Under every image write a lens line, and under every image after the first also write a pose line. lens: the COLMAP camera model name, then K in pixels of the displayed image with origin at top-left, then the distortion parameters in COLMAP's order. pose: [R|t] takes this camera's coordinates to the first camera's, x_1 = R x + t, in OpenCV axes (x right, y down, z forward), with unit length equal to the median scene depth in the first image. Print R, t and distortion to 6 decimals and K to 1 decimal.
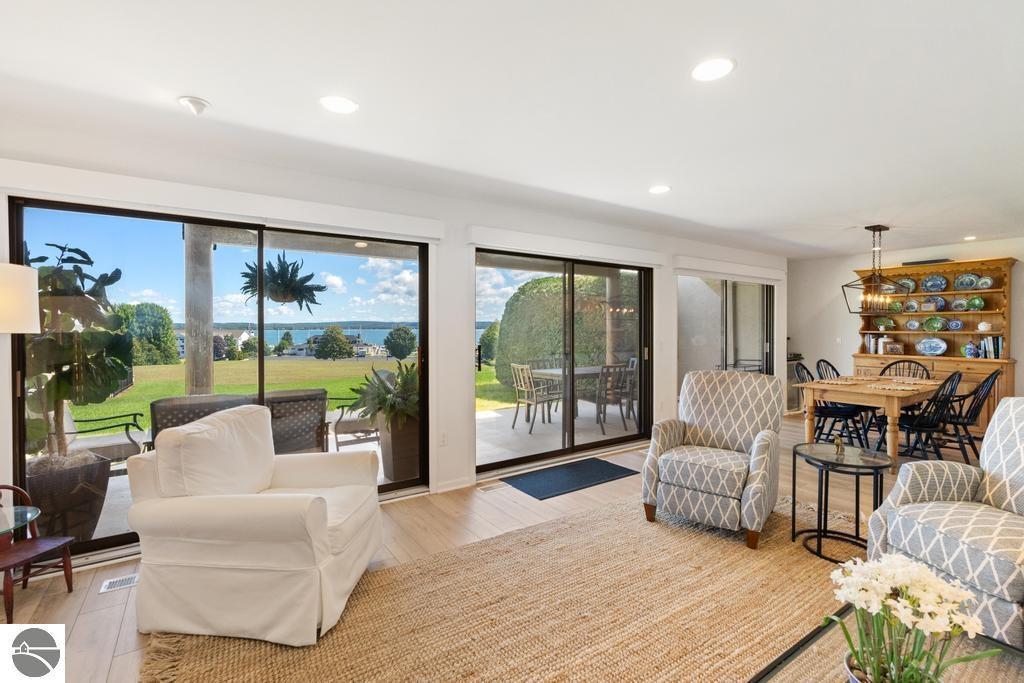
lens RADIAL K [[460.0, 0, 505.2], [0, 460.0, 334.8], [0, 0, 1]] dist [0.002293, -0.002472]
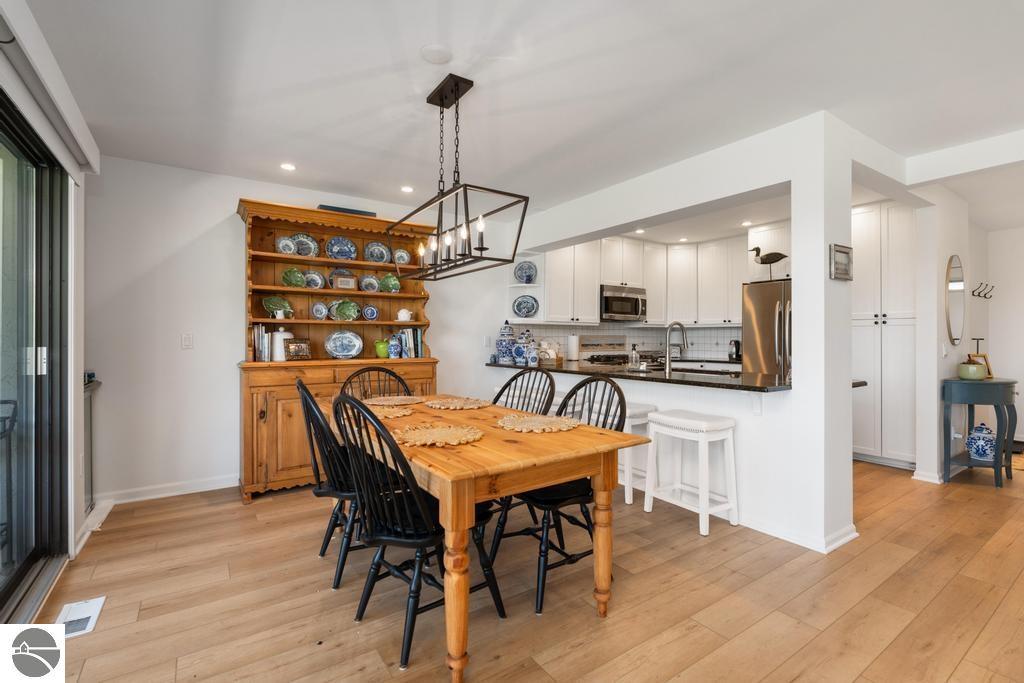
lens RADIAL K [[460.0, 0, 514.5], [0, 460.0, 334.6], [0, 0, 1]] dist [0.002293, -0.002472]
pose [[-0.003652, 0.005818, 0.999976, 0.276424], [0.014532, 0.999878, -0.005765, 0.018655], [-0.999888, 0.014511, -0.003736, 0.769867]]
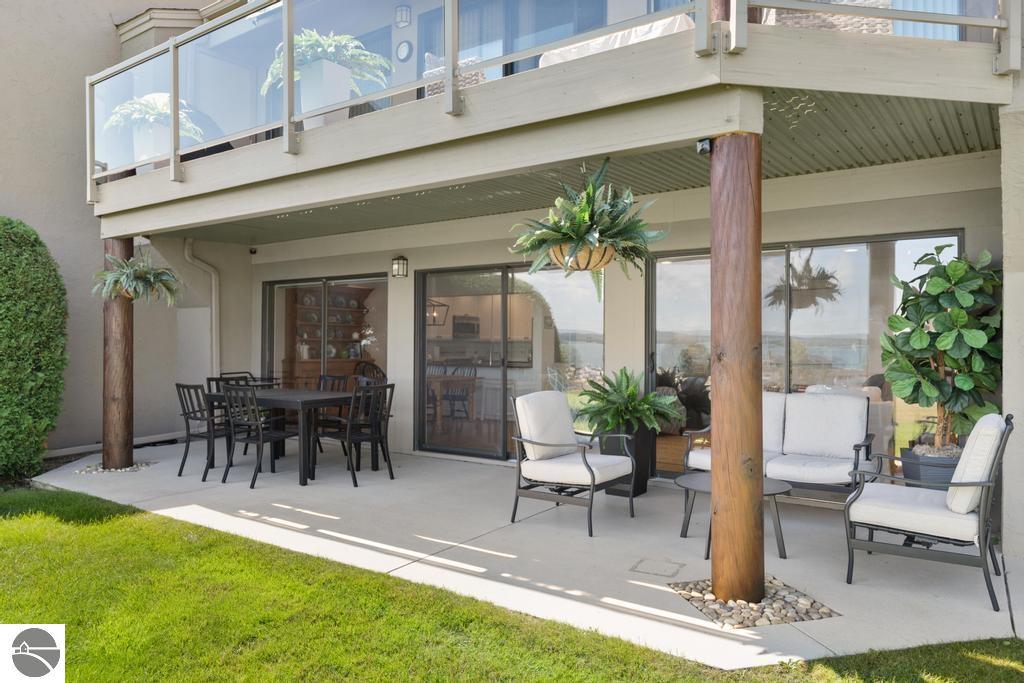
lens RADIAL K [[709.8, 0, 514.7], [0, 709.8, 345.2], [0, 0, 1]] dist [-0.006533, 0.008133]
pose [[-0.344979, 0.001788, 0.938609, -1.036253], [0.010063, 0.999948, 0.001794, 0.010835], [-0.938556, 0.010064, -0.344979, 1.200399]]
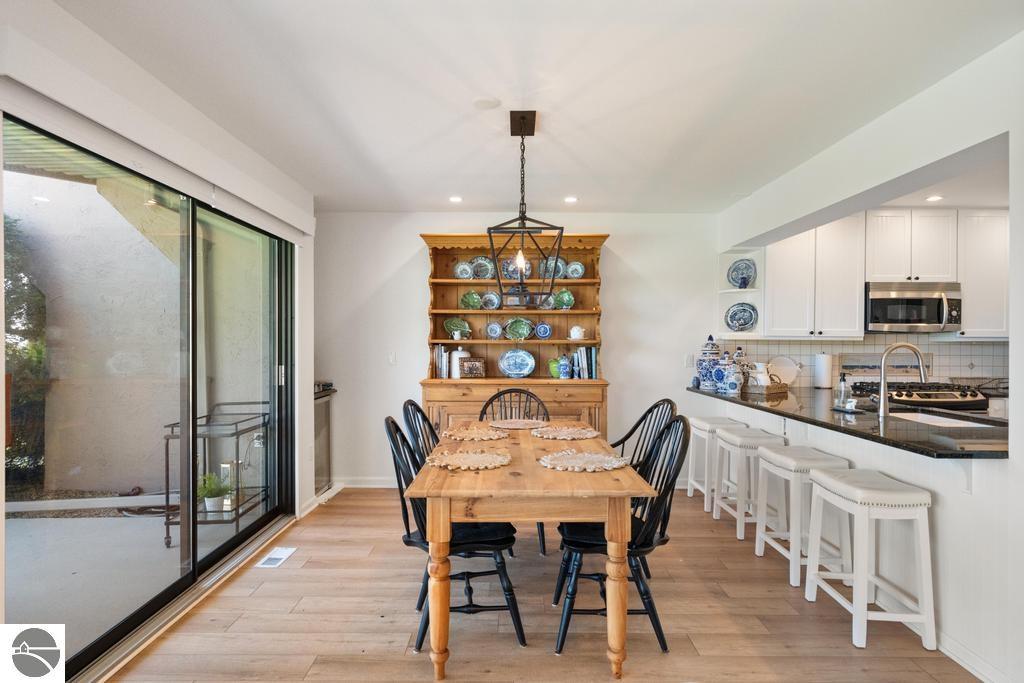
lens RADIAL K [[570.7, 0, 514.0], [0, 570.7, 339.9], [0, 0, 1]] dist [-0.005728, 0.001866]
pose [[0.559530, 0.002349, 0.828807, 0.257629], [0.010365, 0.999898, -0.009831, 0.000098], [-0.828745, 0.014092, 0.559448, 0.557580]]
